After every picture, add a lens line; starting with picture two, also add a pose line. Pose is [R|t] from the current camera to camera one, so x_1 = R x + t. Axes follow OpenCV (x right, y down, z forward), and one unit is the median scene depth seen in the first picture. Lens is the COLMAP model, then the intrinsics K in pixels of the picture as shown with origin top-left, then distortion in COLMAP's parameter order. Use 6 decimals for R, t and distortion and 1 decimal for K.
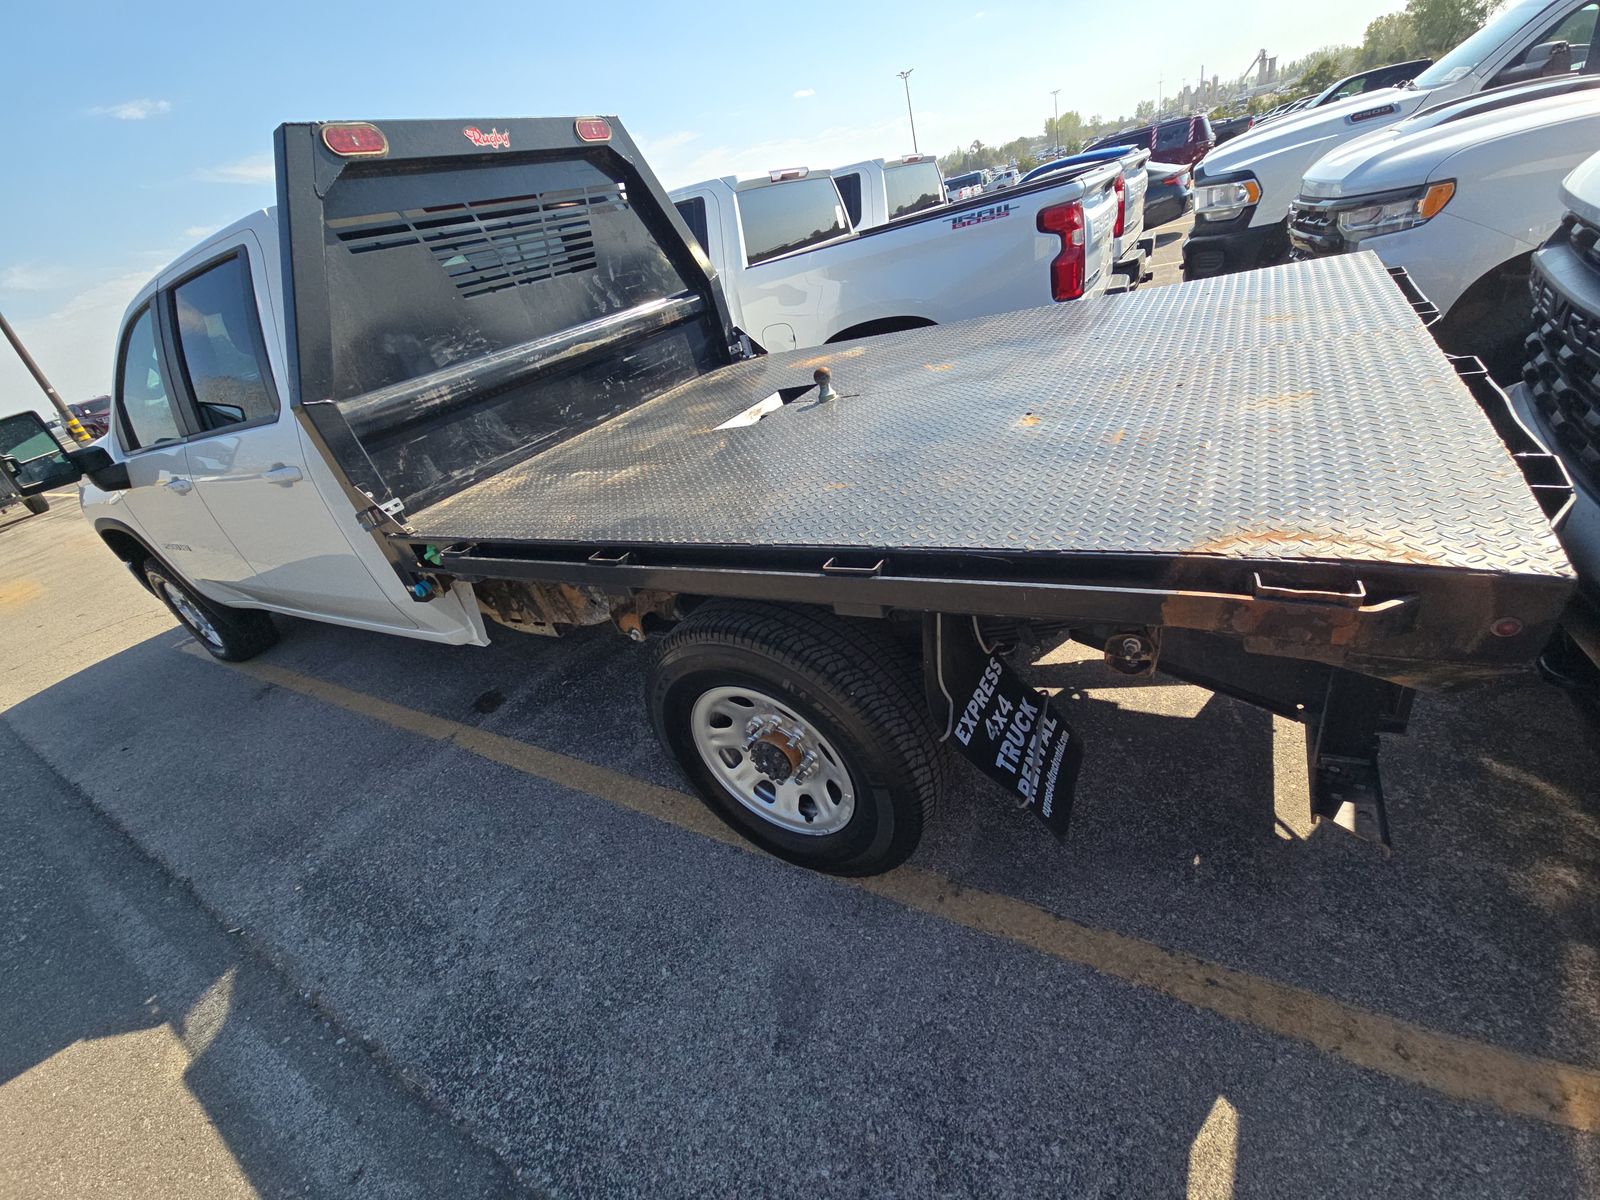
lens RADIAL K [[652.8, 0, 800.0], [0, 652.8, 600.0], [0, 0, 1]] dist [0.012145, 0.000063]
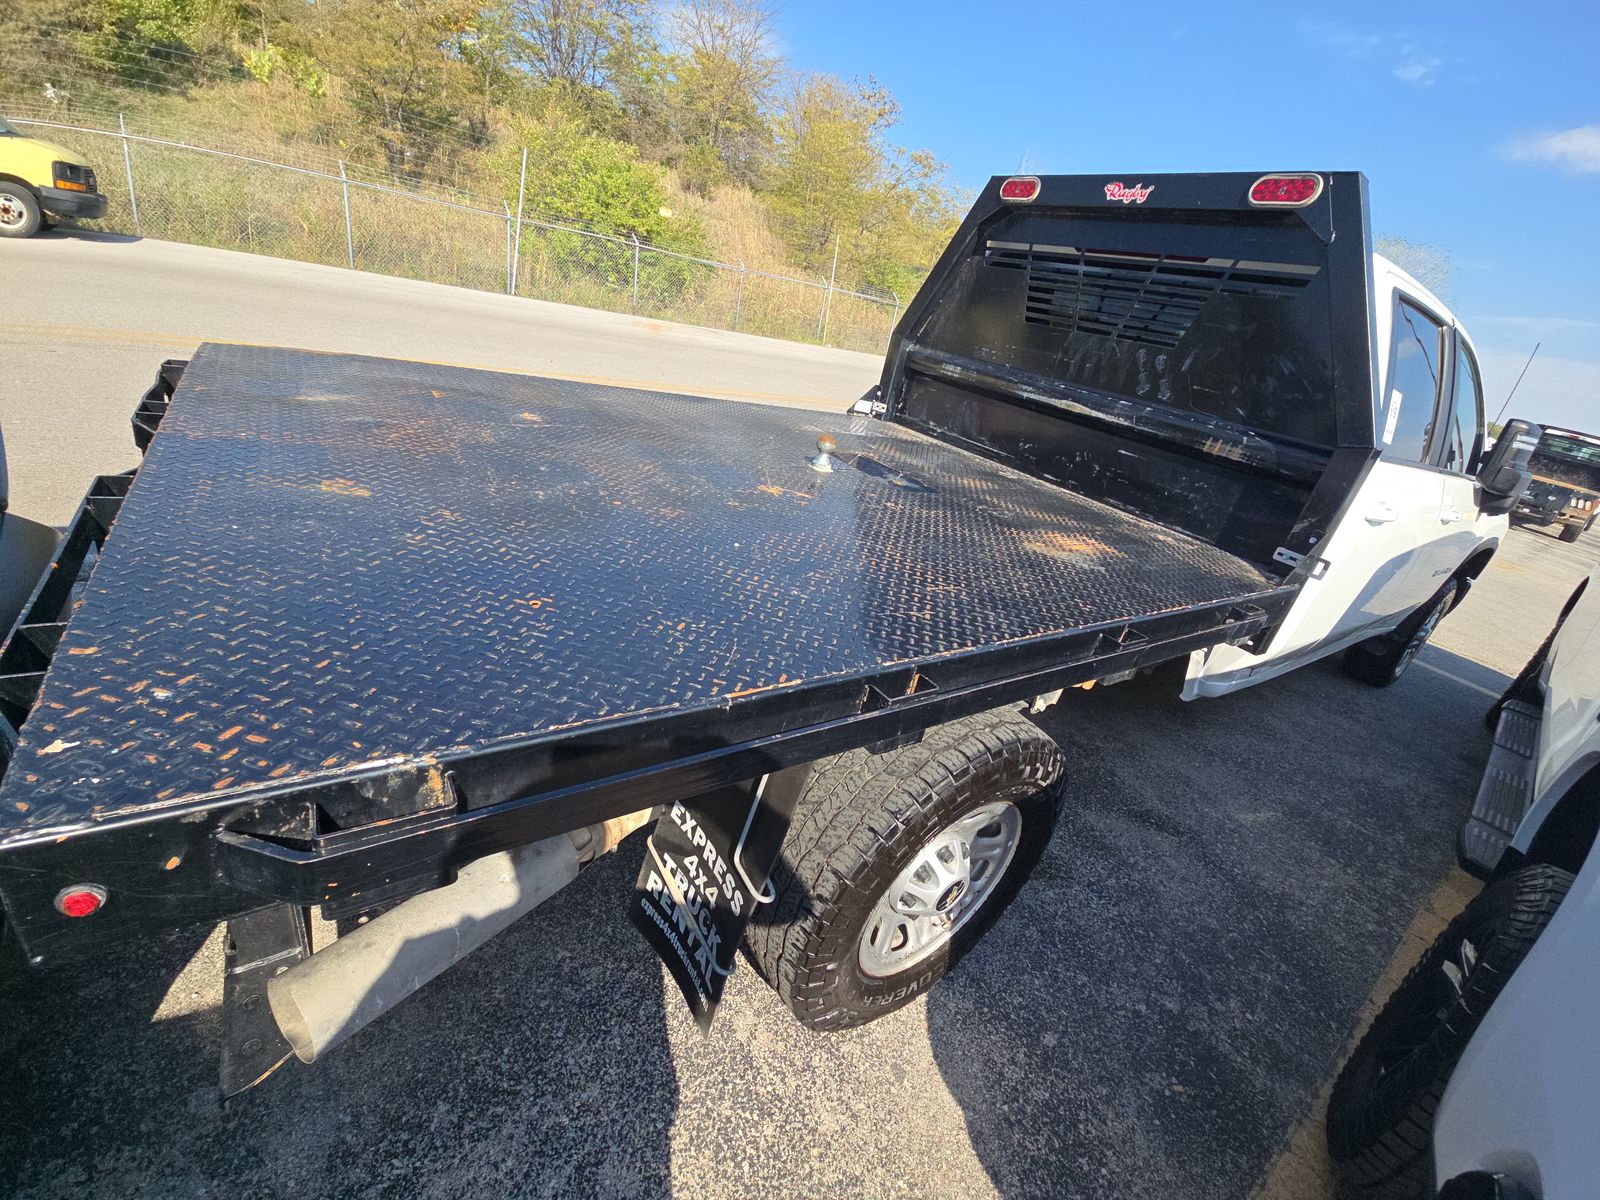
lens RADIAL K [[652.8, 0, 800.0], [0, 652.8, 600.0], [0, 0, 1]] dist [0.012145, 0.000063]
pose [[-0.445802, 0.507847, -0.737124, 0.777758], [-0.518628, 0.524640, 0.675113, -0.765354], [0.729579, 0.683261, 0.029498, 0.993407]]
